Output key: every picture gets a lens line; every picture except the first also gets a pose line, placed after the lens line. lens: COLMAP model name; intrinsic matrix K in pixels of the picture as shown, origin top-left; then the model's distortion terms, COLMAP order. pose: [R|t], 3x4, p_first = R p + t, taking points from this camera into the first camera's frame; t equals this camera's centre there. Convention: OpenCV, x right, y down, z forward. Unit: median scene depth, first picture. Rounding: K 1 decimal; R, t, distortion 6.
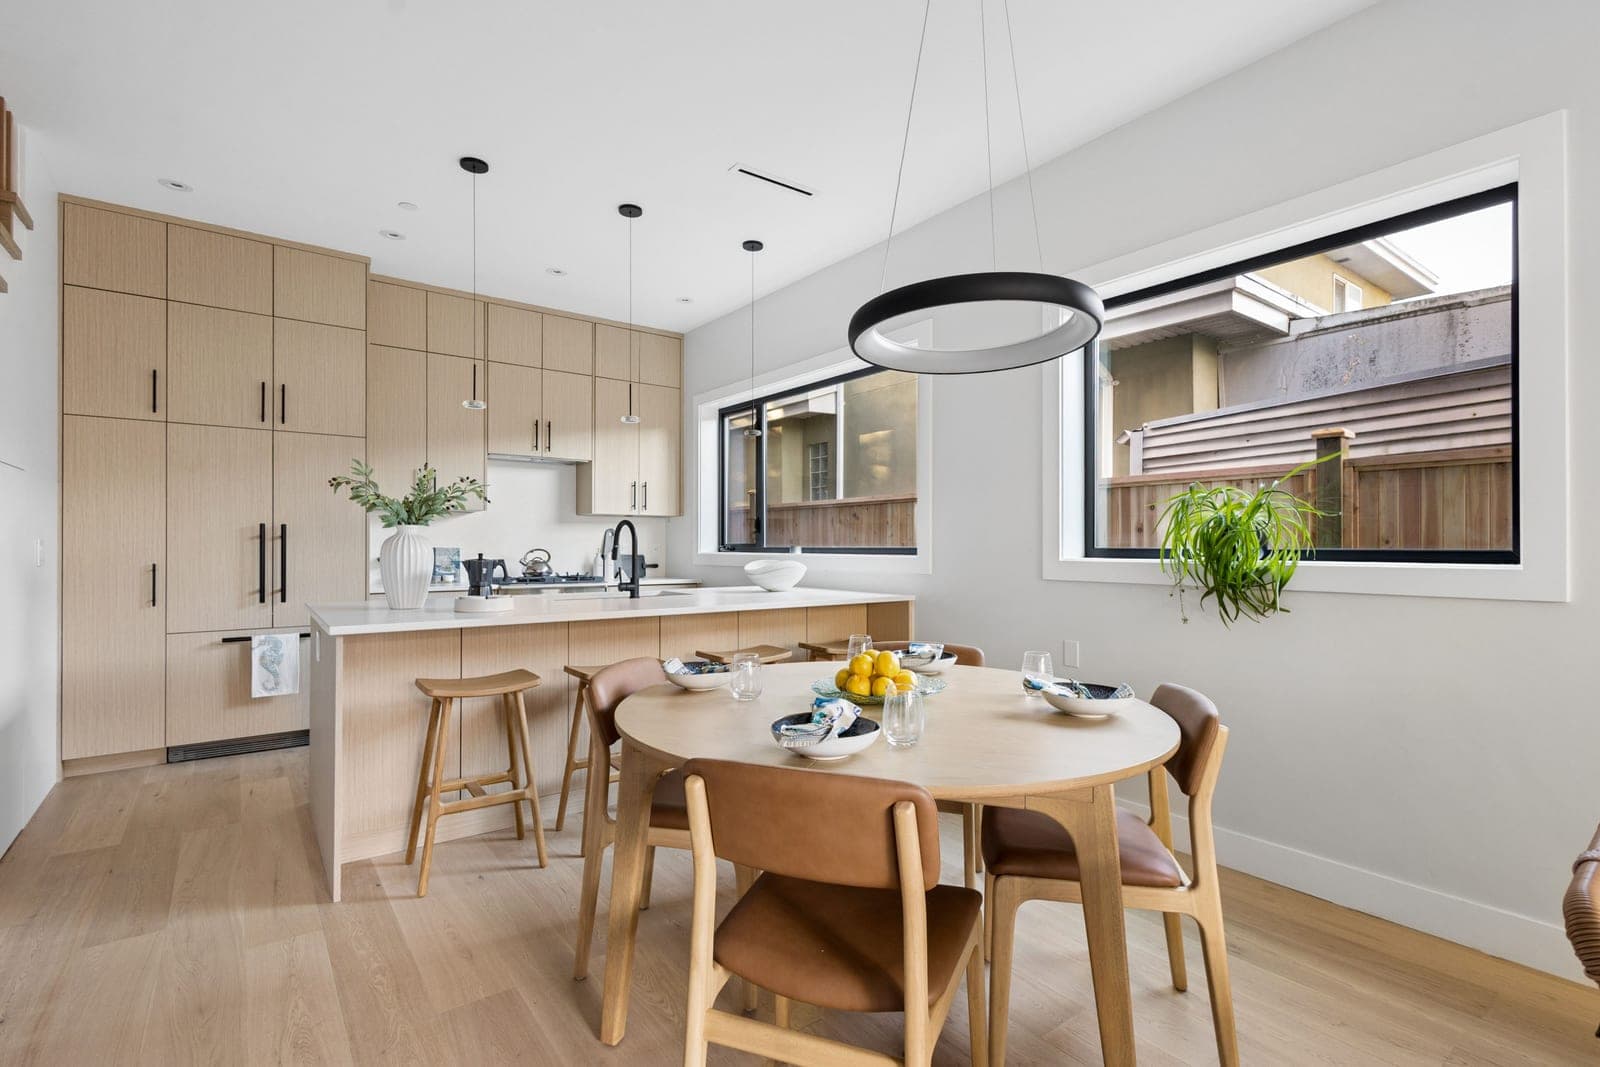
lens RADIAL K [[741.6, 0, 802.6], [0, 741.6, 539.7], [0, 0, 1]] dist [0.001206, 0.000275]
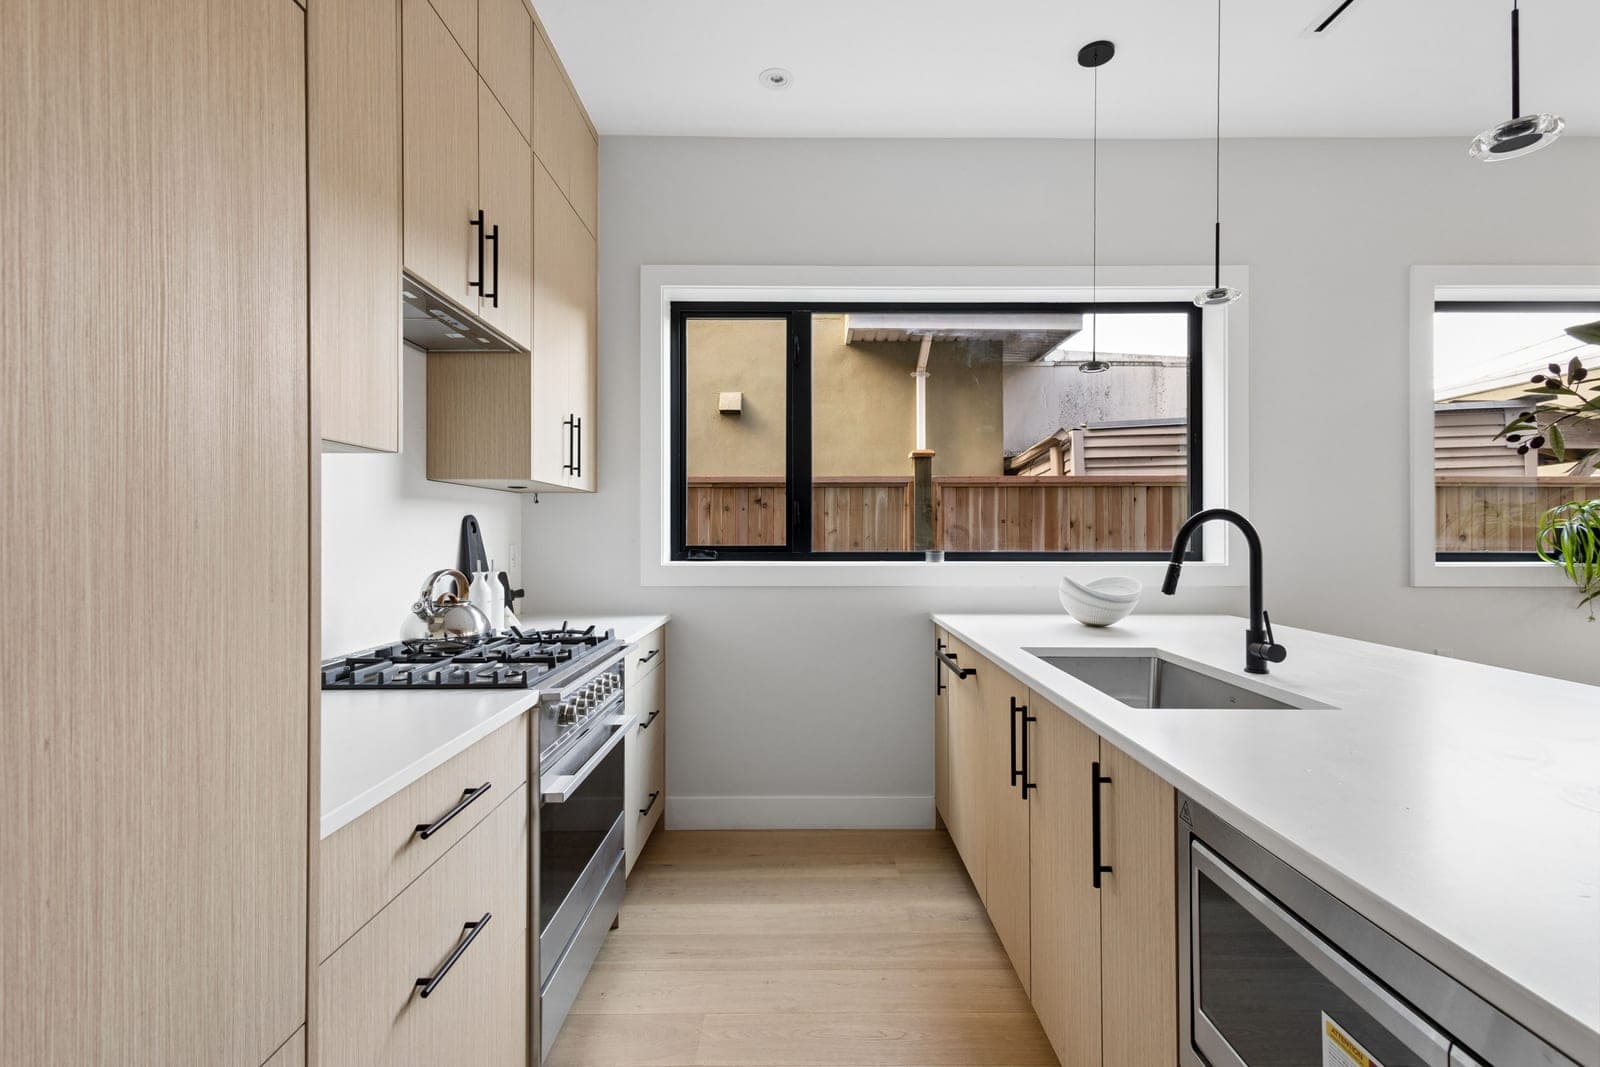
lens RADIAL K [[741.1, 0, 801.4], [0, 741.1, 527.9], [0, 0, 1]] dist [-0.000915, 0.000155]
pose [[0.601616, 0.005587, 0.798766, -0.709277], [-0.006053, 0.999979, -0.002435, -0.010330], [-0.798763, -0.003370, 0.601637, 0.851914]]
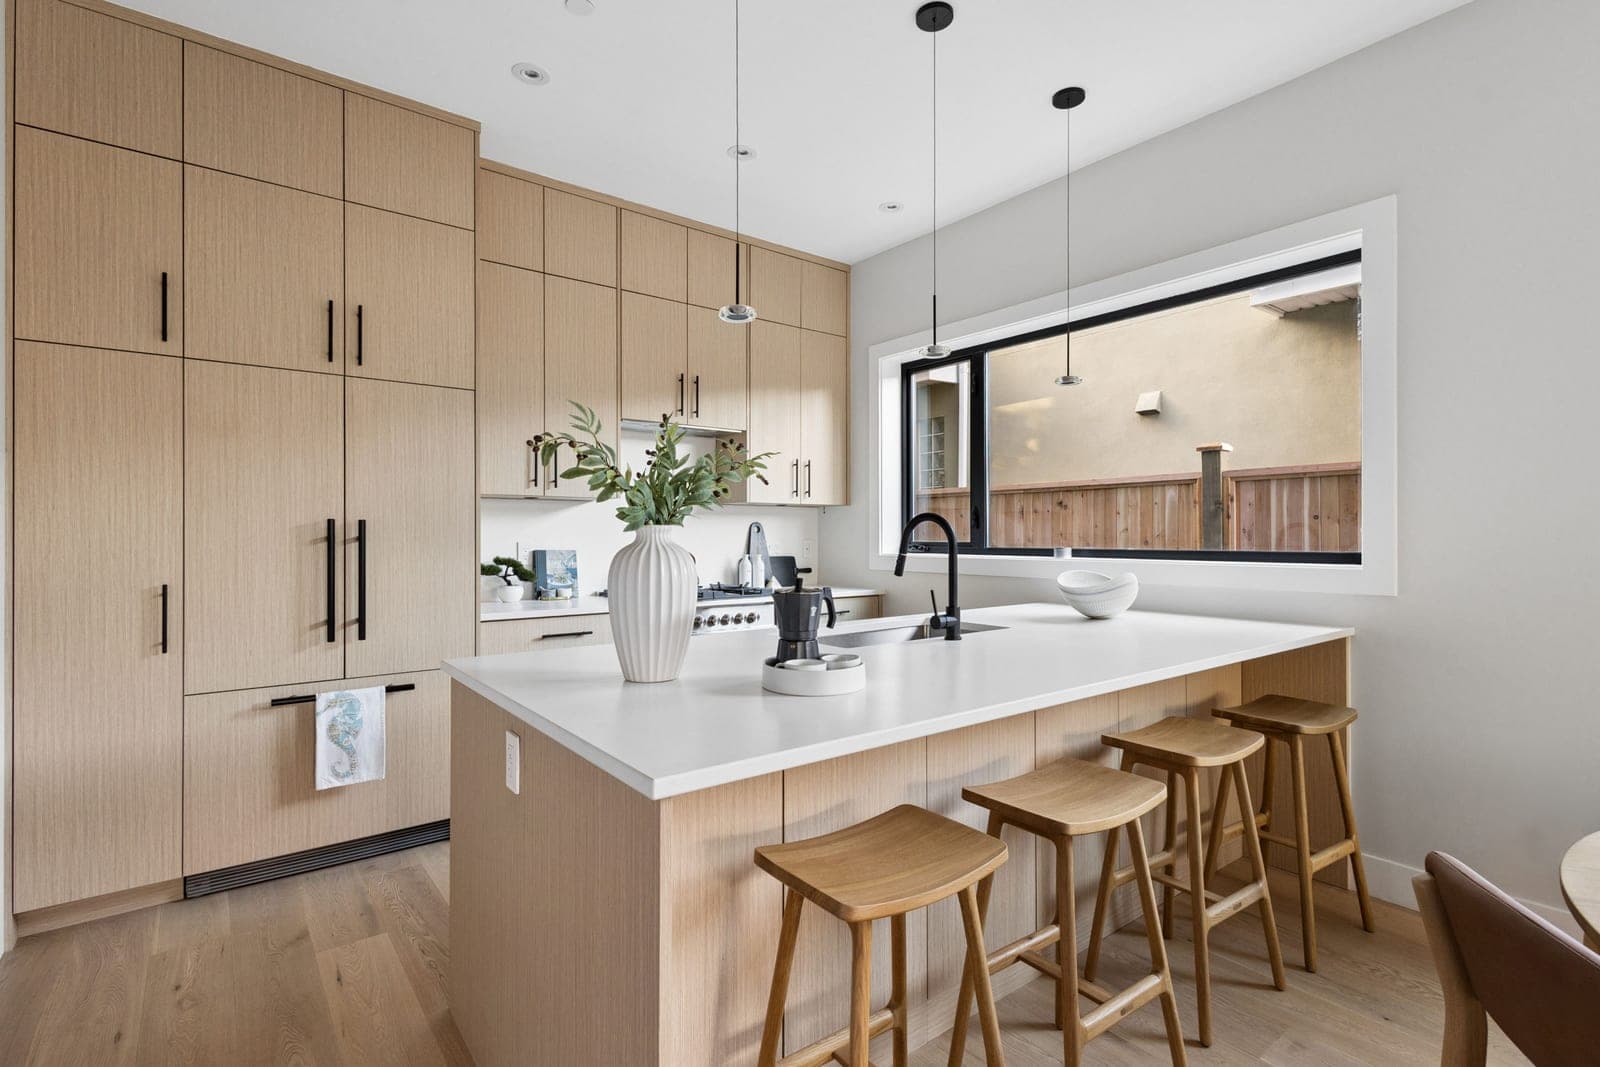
lens RADIAL K [[755.0, 0, 803.6], [0, 755.0, 527.5], [0, 0, 1]] dist [0.004167, -0.000892]
pose [[0.999917, -0.001907, 0.012772, -0.321008], [0.001903, 0.999998, 0.000336, -0.013459], [-0.012773, -0.000312, 0.999918, 0.332812]]
